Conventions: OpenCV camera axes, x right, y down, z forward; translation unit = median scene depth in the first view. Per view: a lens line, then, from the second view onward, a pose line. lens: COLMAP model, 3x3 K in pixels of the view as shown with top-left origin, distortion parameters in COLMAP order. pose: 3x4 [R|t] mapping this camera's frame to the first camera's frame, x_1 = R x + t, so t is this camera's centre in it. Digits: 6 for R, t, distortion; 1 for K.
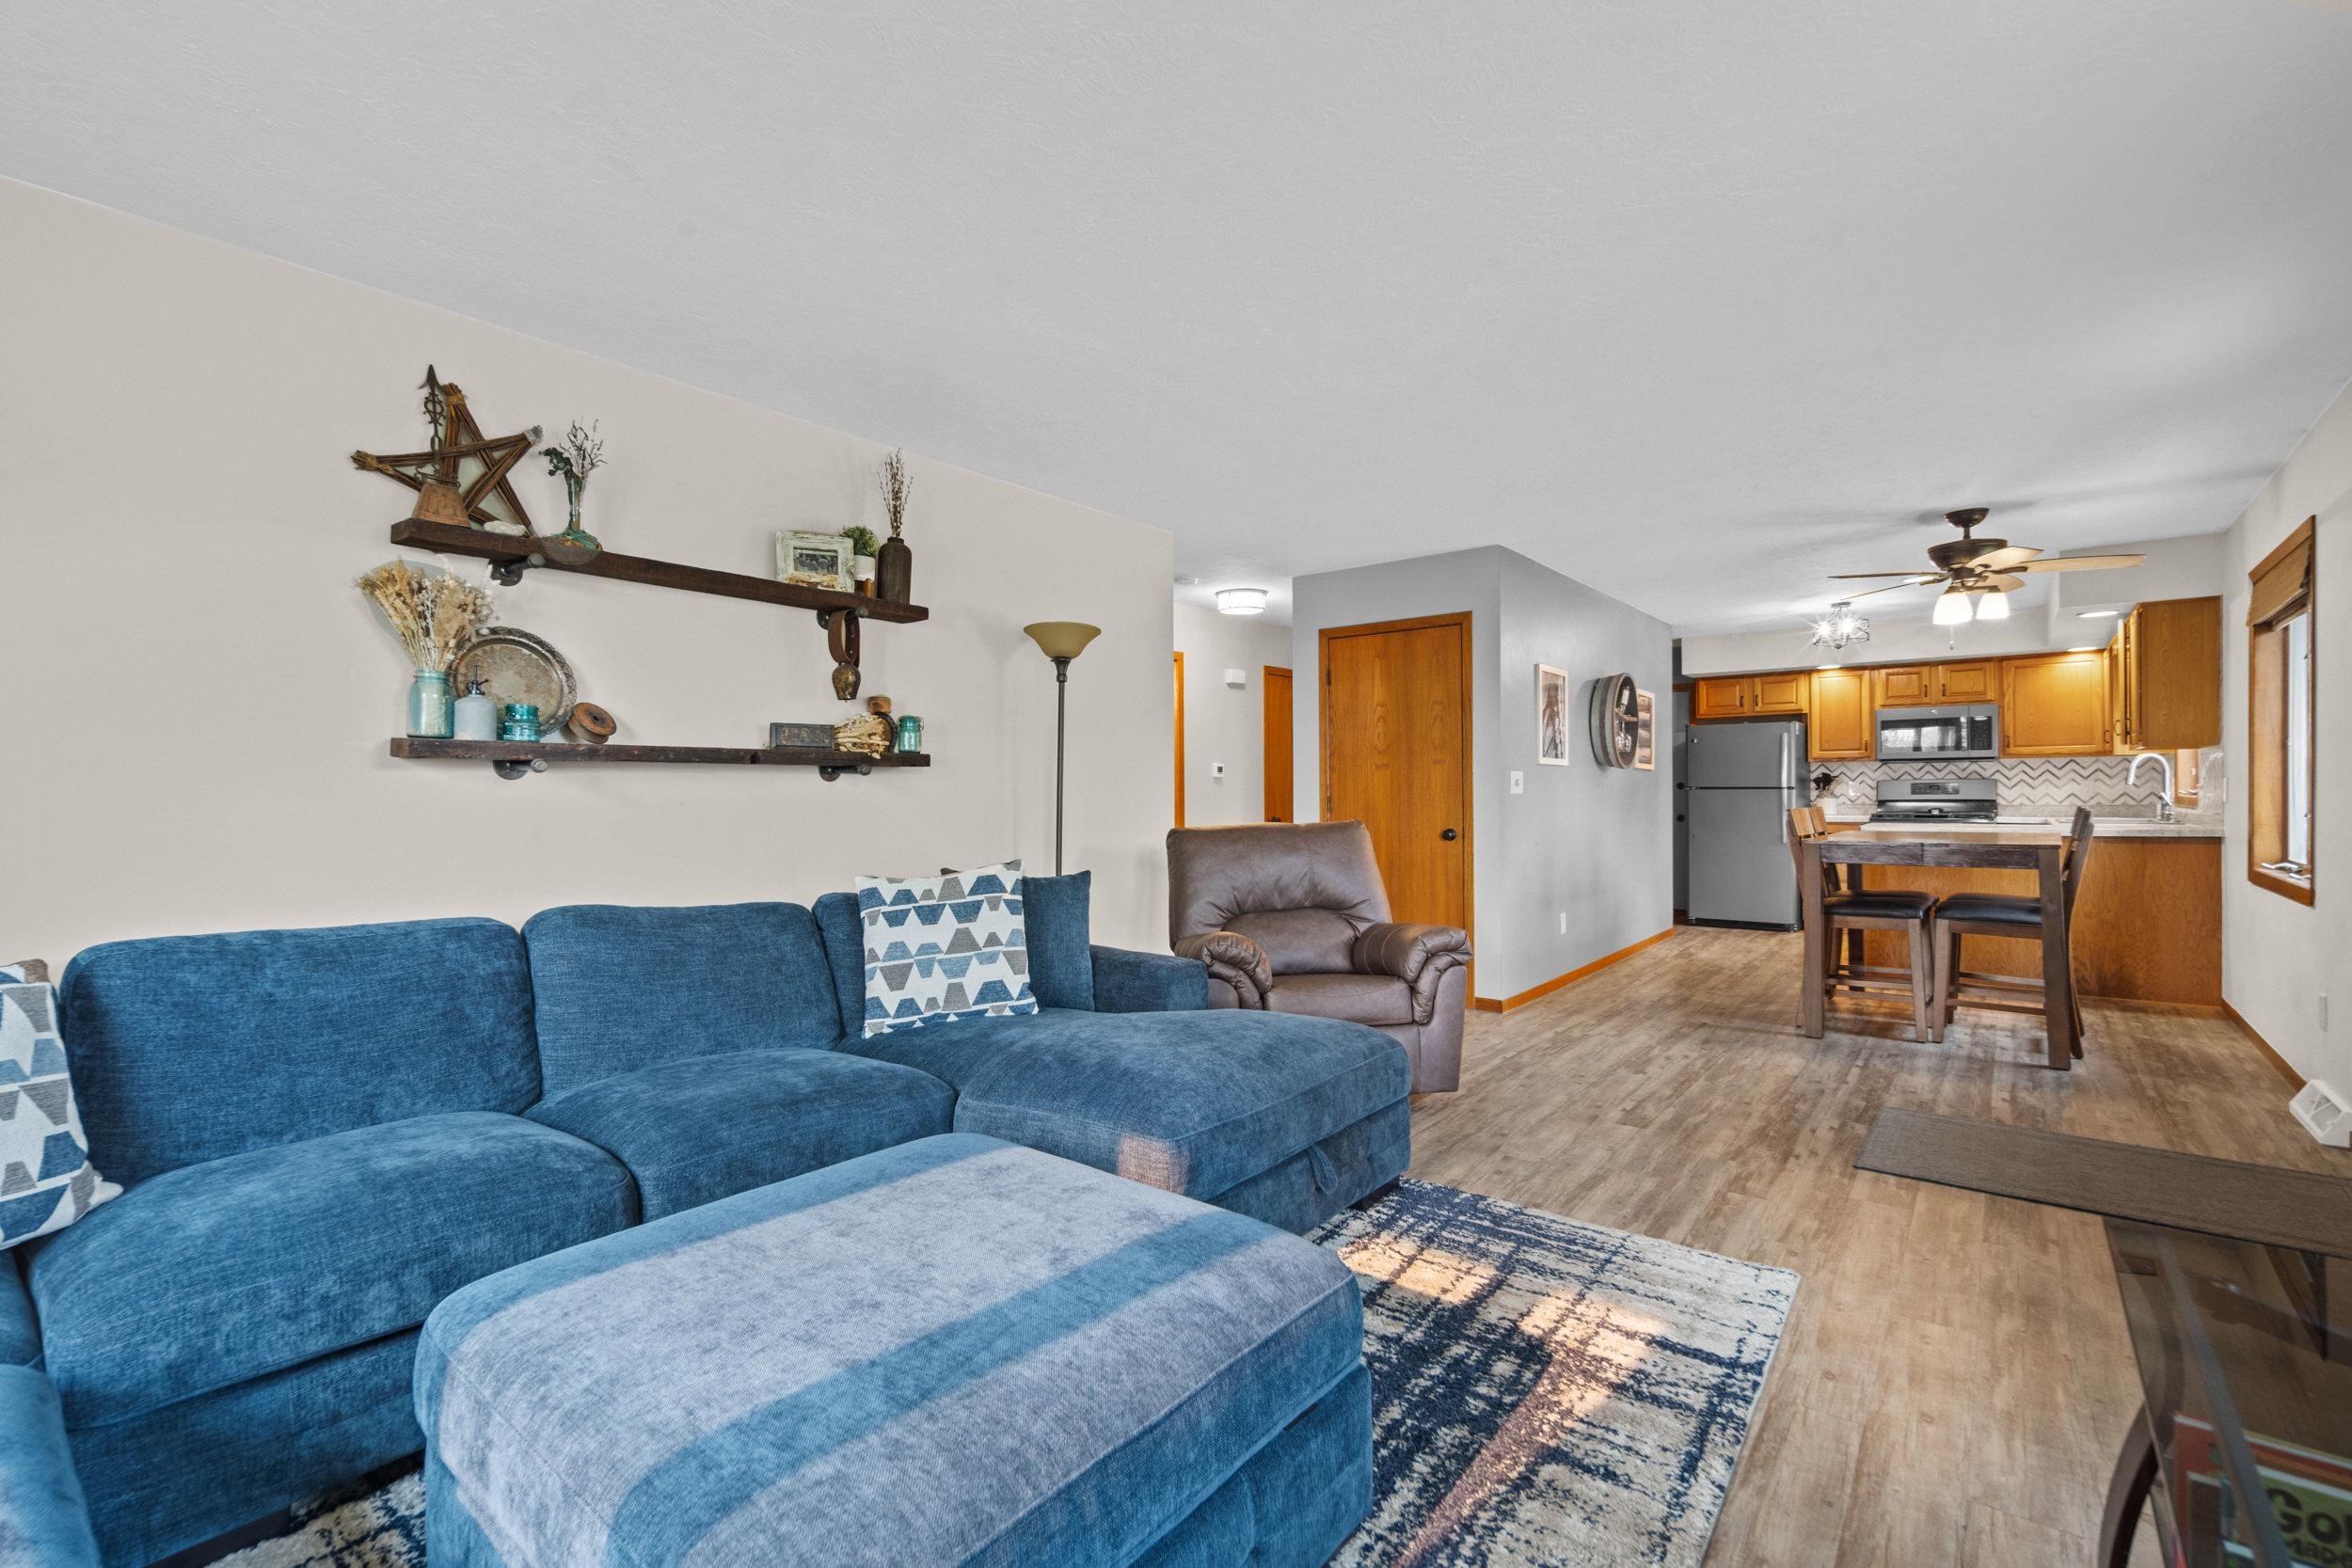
lens RADIAL K [[1028.1, 0, 1168.8], [0, 1028.1, 792.9], [0, 0, 1]] dist [0.004996, -0.001255]
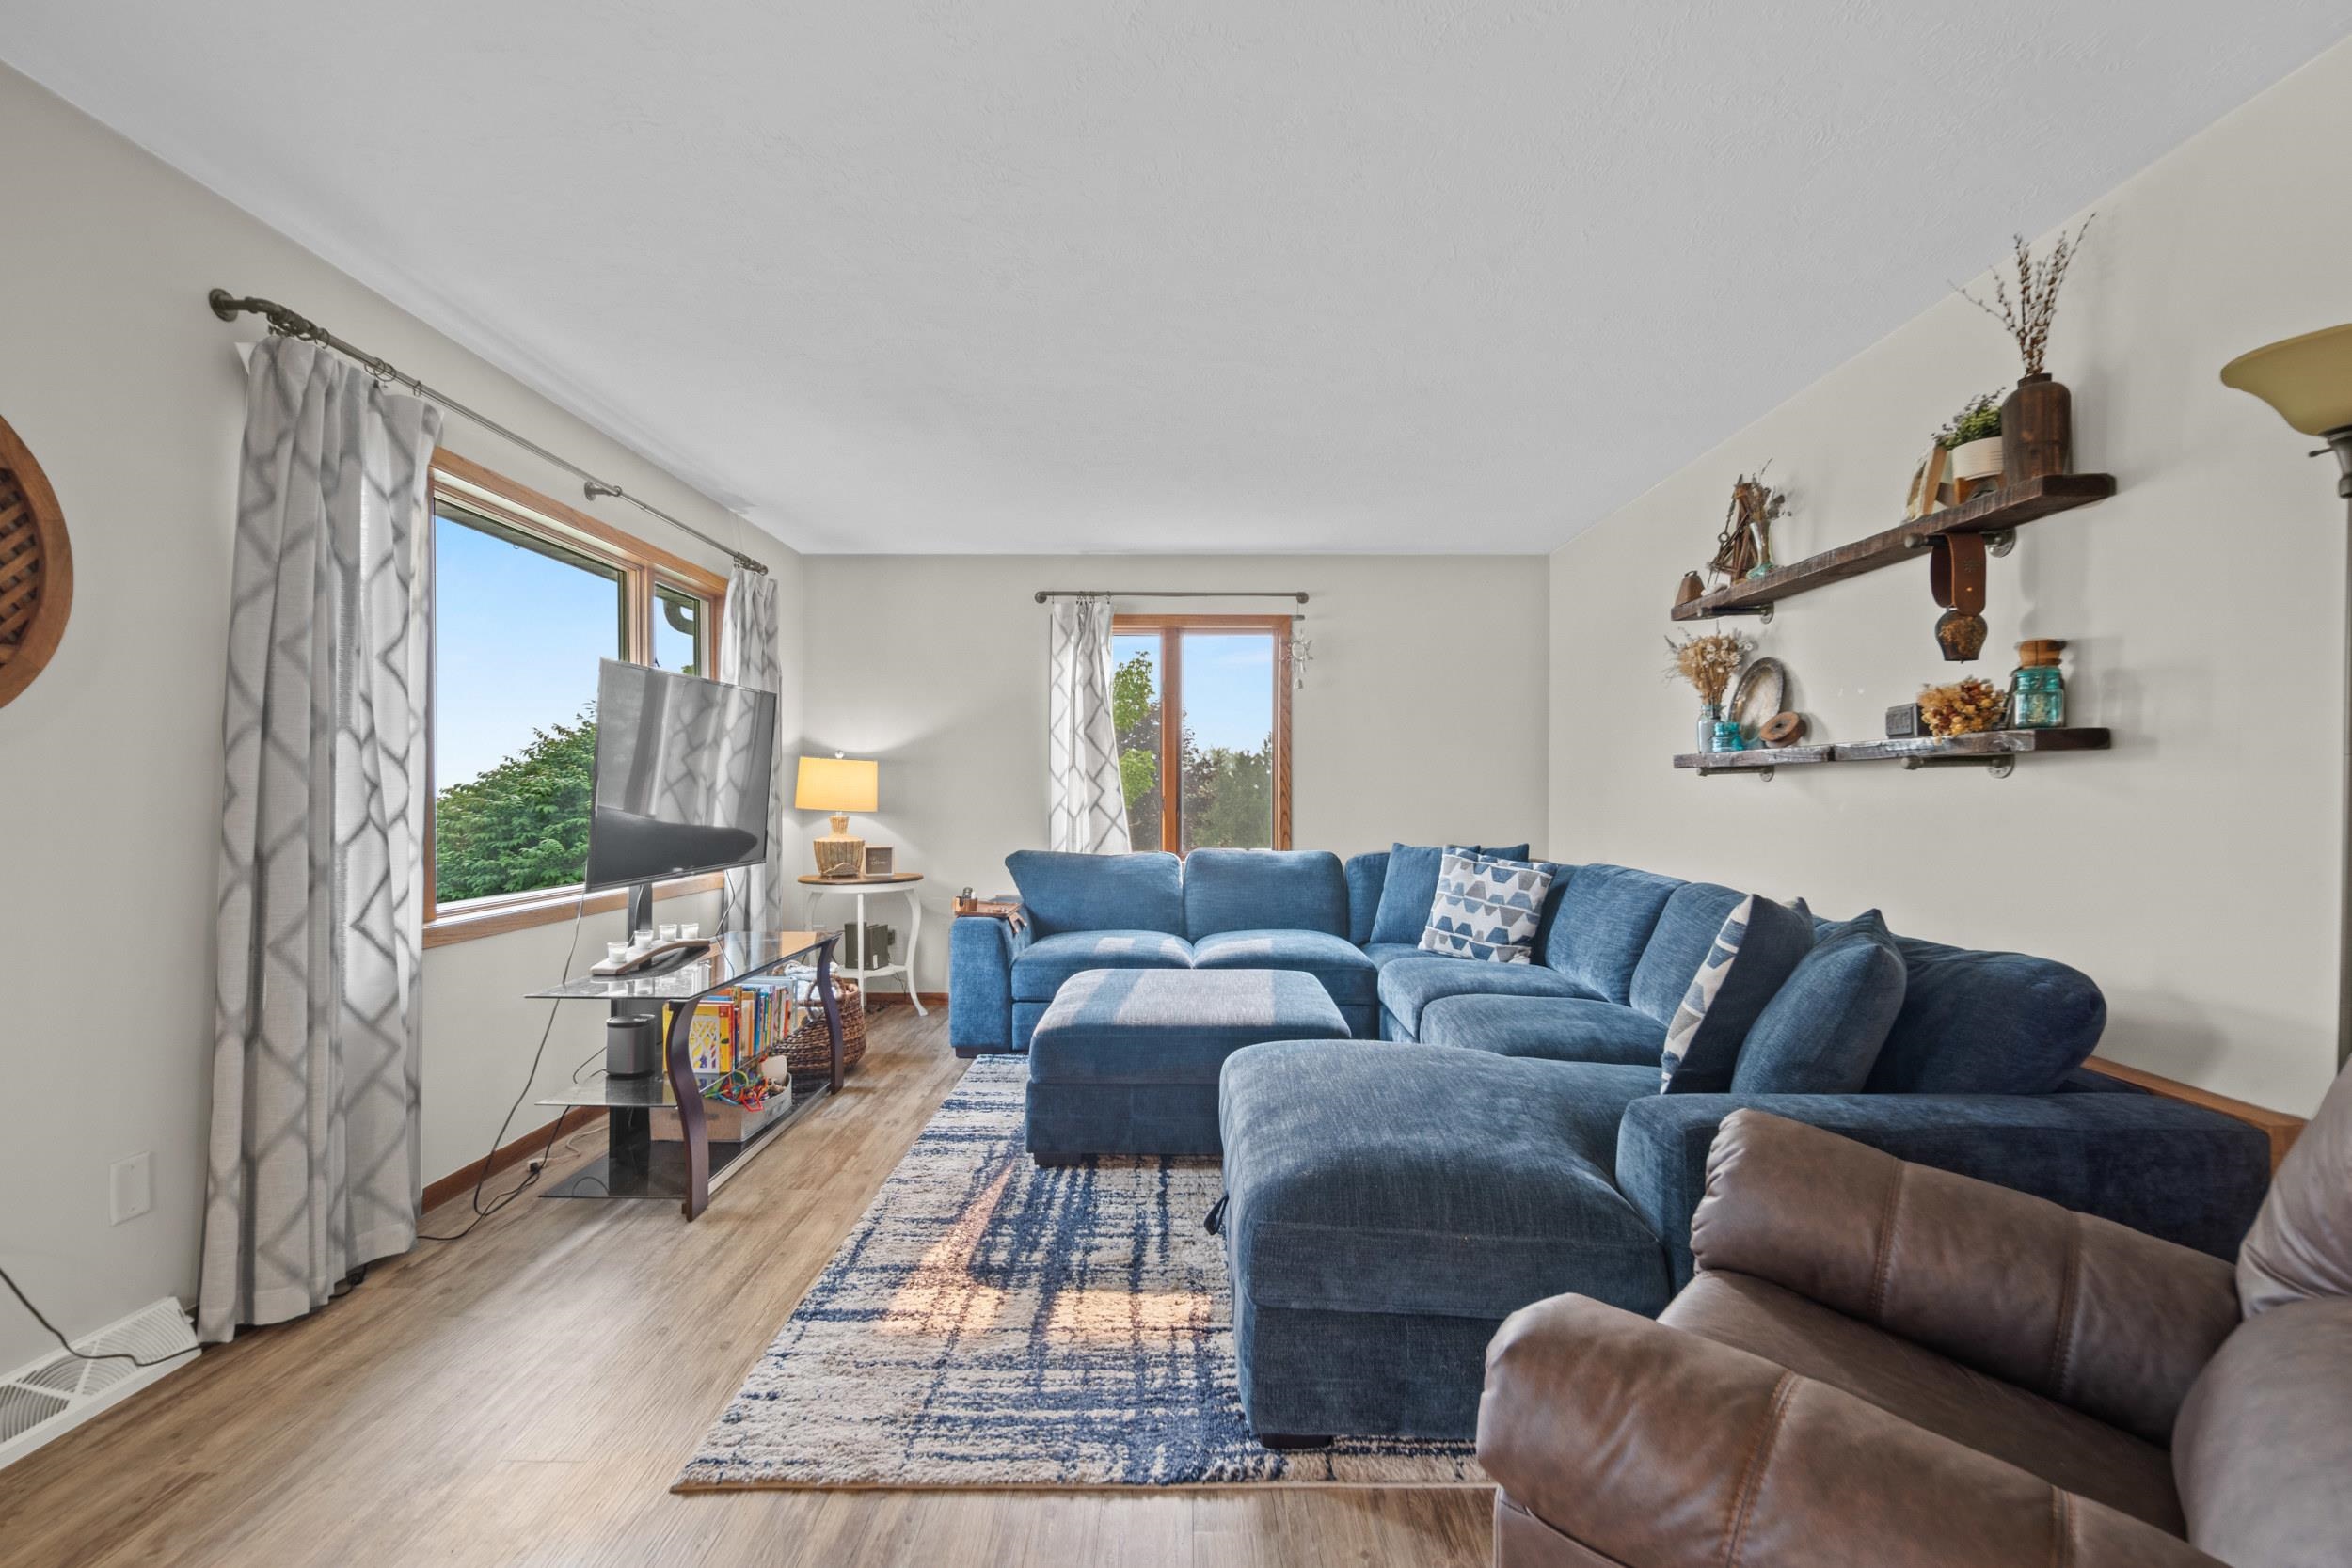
lens RADIAL K [[1028.1, 0, 1168.8], [0, 1028.1, 792.9], [0, 0, 1]] dist [0.004996, -0.001255]
pose [[-0.785268, 0.002902, -0.619150, 0.385823], [-0.000339, 0.999987, 0.005117, -0.002997], [0.619156, 0.004229, -0.785256, 0.869616]]
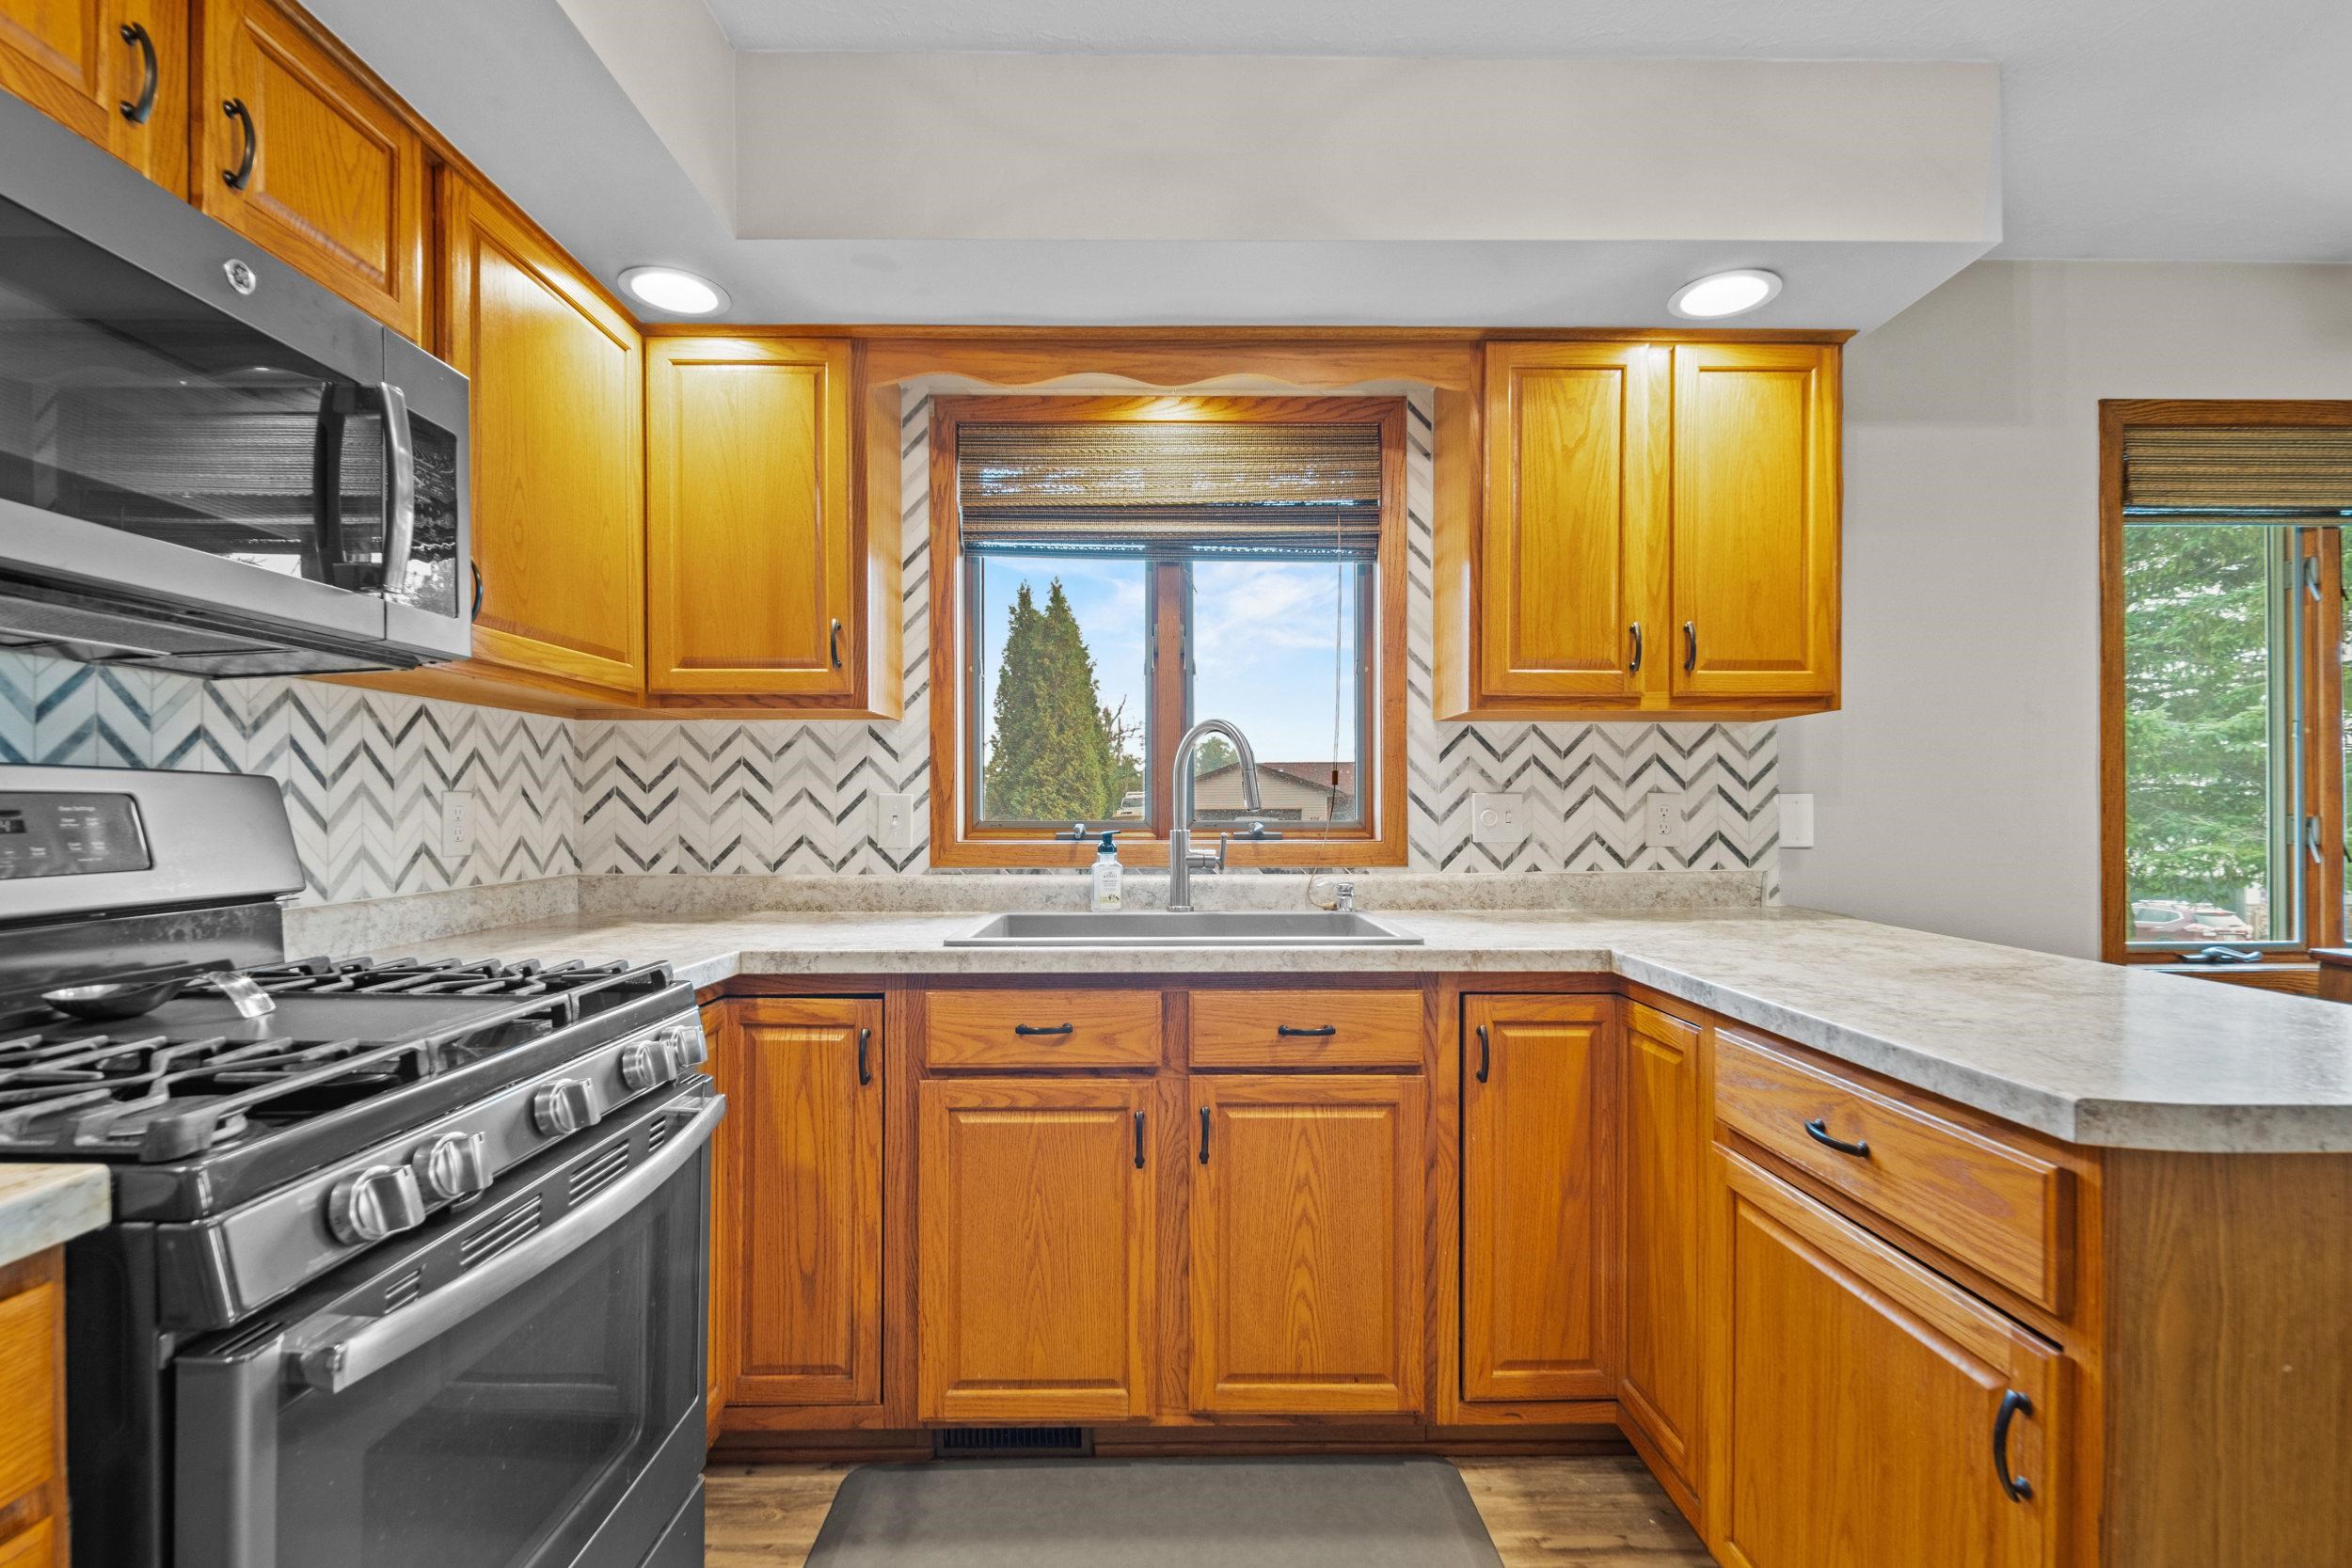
lens RADIAL K [[1038.1, 0, 1174.2], [0, 1038.1, 808.9], [0, 0, 1]] dist [0.007319, -0.004100]
pose [[-0.640917, 0.007173, 0.767576, 0.889838], [0.008020, 0.999964, -0.002648, -0.009734], [-0.767568, 0.004459, -0.640952, 1.585130]]
